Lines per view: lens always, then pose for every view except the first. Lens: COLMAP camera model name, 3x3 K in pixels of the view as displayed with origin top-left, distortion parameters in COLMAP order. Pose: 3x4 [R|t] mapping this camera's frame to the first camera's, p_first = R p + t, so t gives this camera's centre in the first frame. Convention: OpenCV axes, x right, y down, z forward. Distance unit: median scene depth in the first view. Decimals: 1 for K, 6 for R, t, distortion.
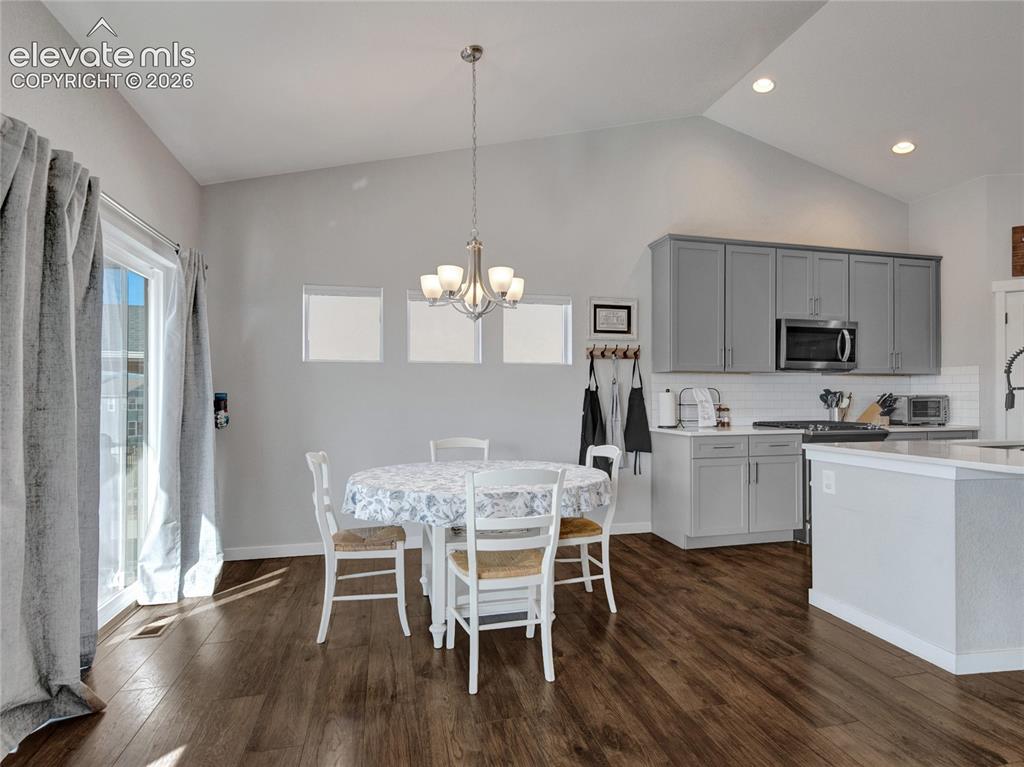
lens RADIAL K [[533.9, 0, 515.0], [0, 533.9, 387.9], [0, 0, 1]] dist [-0.003618, 0.001049]
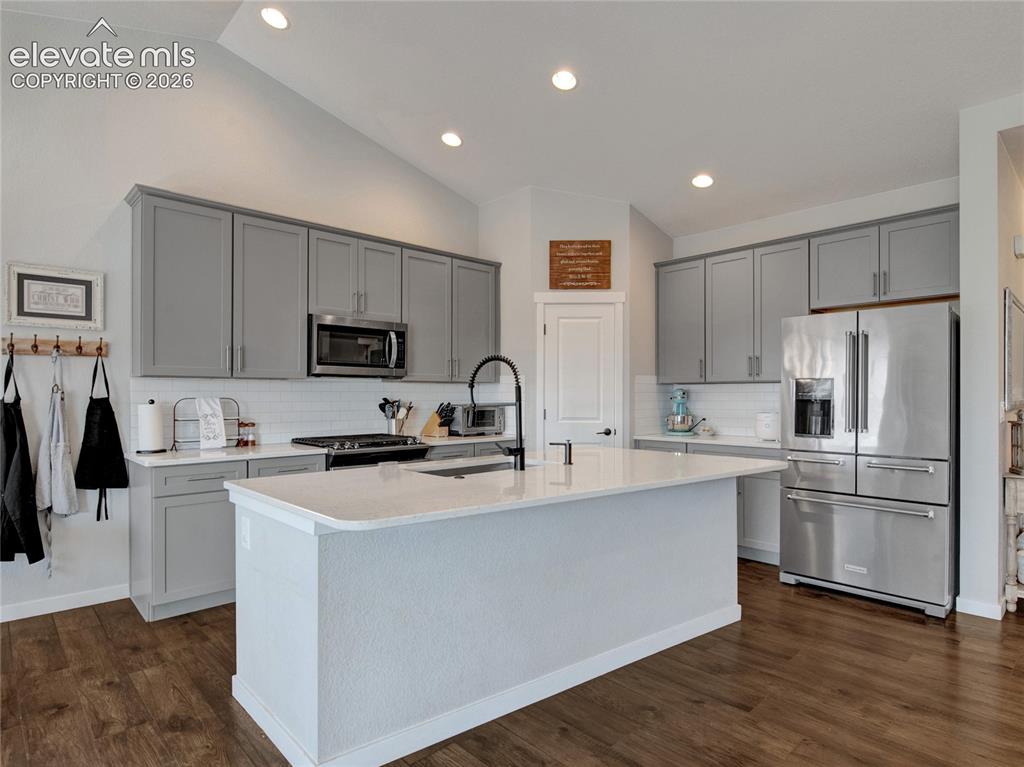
lens RADIAL K [[558.1, 0, 512.1], [0, 558.1, 390.8], [0, 0, 1]] dist [-0.008069, -0.002838]
pose [[0.872322, 0.004016, 0.488916, 0.342022], [-0.006963, 0.999967, 0.004209, -0.016435], [-0.488883, -0.007076, 0.872321, 0.093895]]
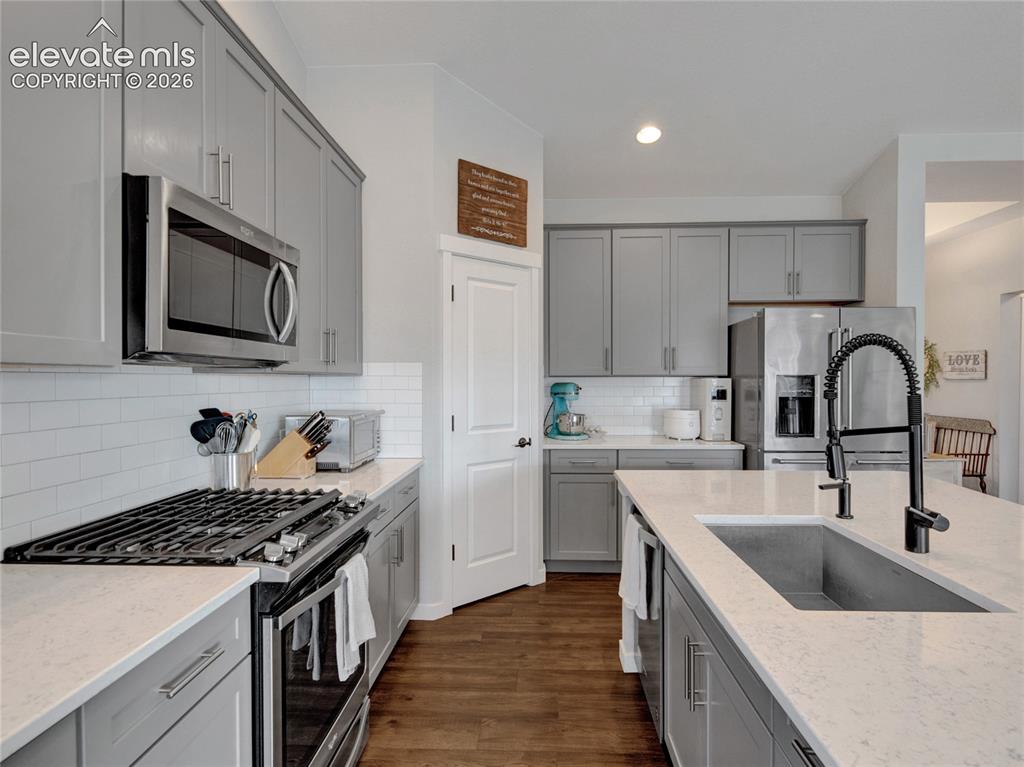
lens RADIAL K [[558.1, 0, 512.9], [0, 558.1, 383.2], [0, 0, 1]] dist [-0.008069, -0.002838]
pose [[0.288239, -0.008050, 0.957525, 0.272066], [-0.012060, 0.999855, 0.012036, -0.026991], [-0.957483, -0.015017, 0.288100, 0.720485]]
